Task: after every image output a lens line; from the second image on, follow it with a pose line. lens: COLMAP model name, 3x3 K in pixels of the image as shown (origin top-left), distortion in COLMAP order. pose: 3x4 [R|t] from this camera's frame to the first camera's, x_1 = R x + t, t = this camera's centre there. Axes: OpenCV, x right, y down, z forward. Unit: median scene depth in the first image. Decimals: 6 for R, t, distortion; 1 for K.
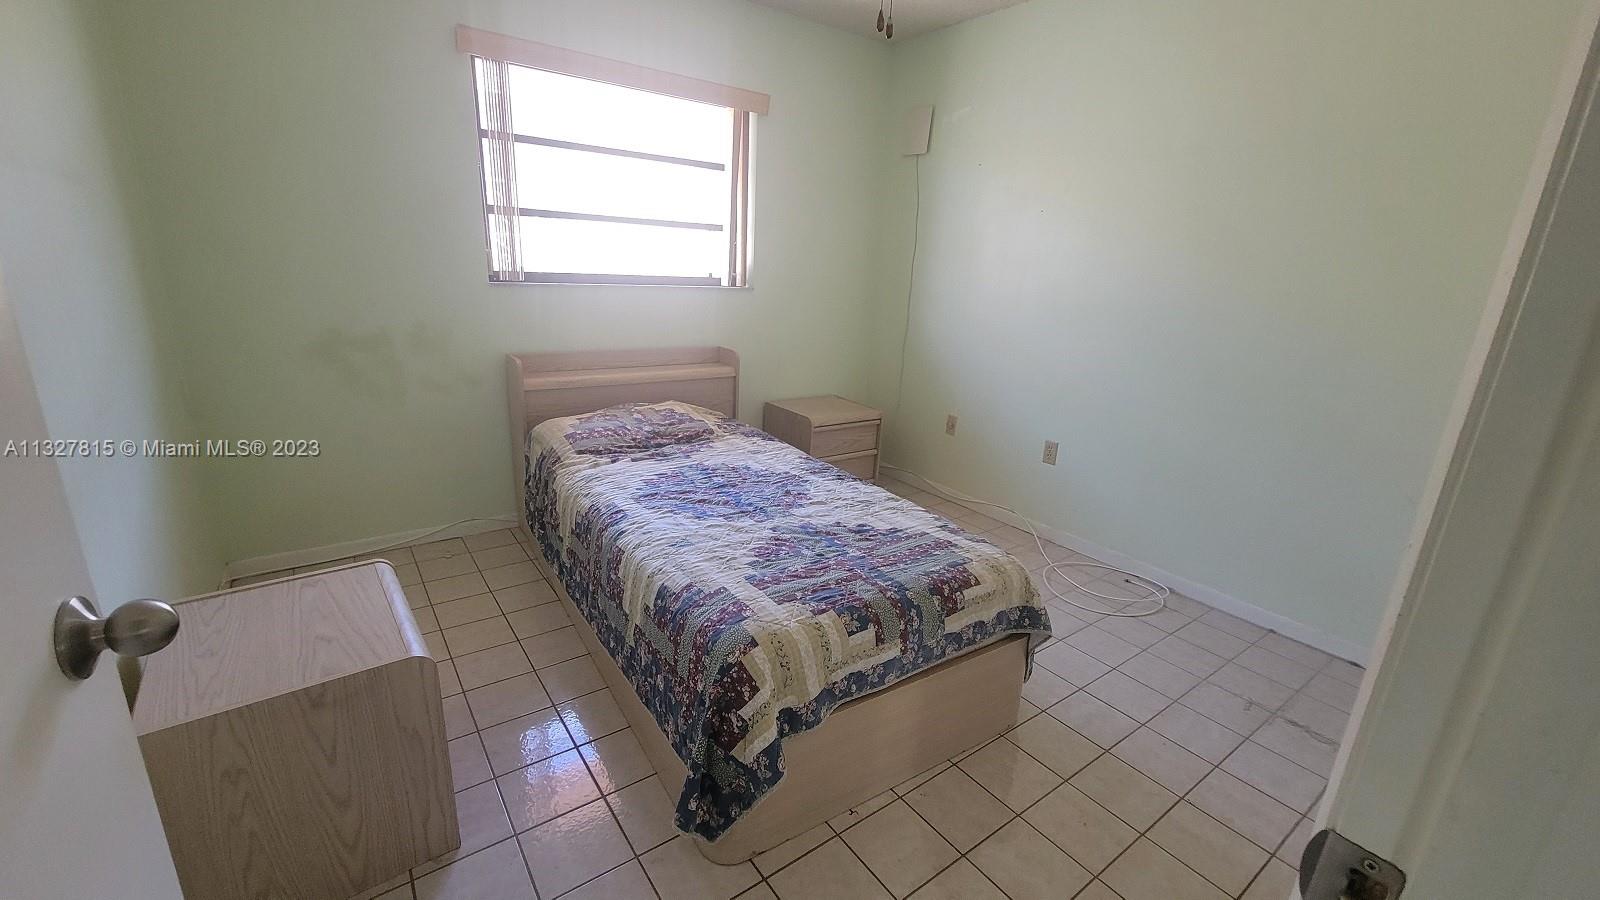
lens RADIAL K [[652.9, 0, 802.2], [0, 652.9, 454.2], [0, 0, 1]] dist [-0.001624, -0.000778]
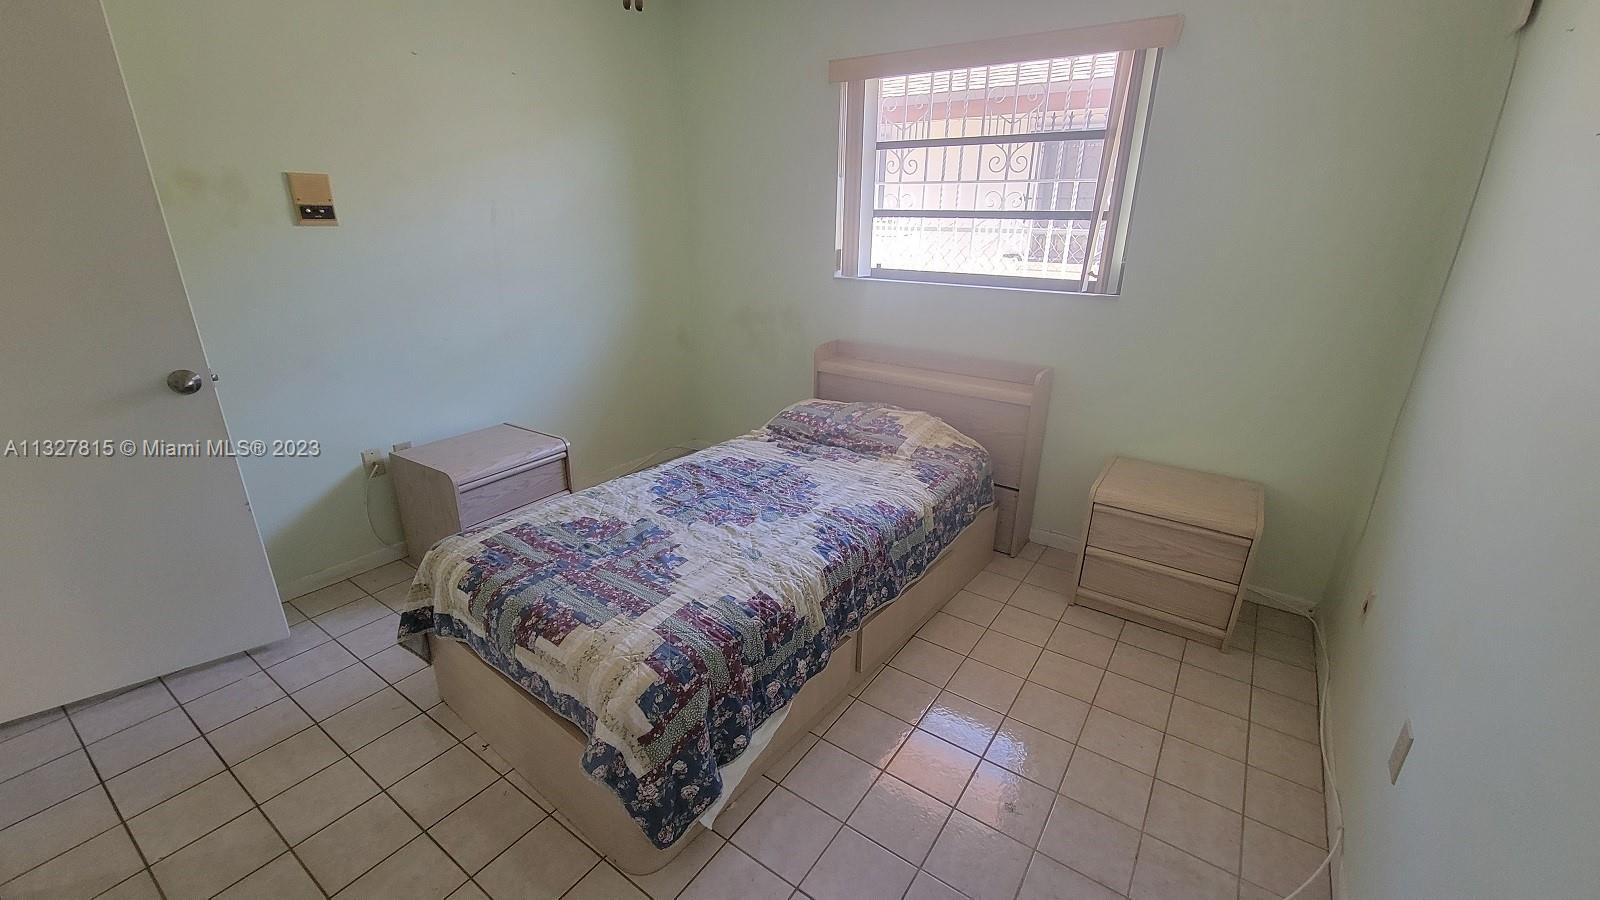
lens RADIAL K [[652.9, 0, 802.2], [0, 652.9, 454.2], [0, 0, 1]] dist [-0.001624, -0.000778]
pose [[0.324722, 0.280987, -0.903107, 0.791440], [-0.267453, 0.943159, 0.197283, -0.215999], [0.907207, 0.177476, 0.381415, 0.670744]]
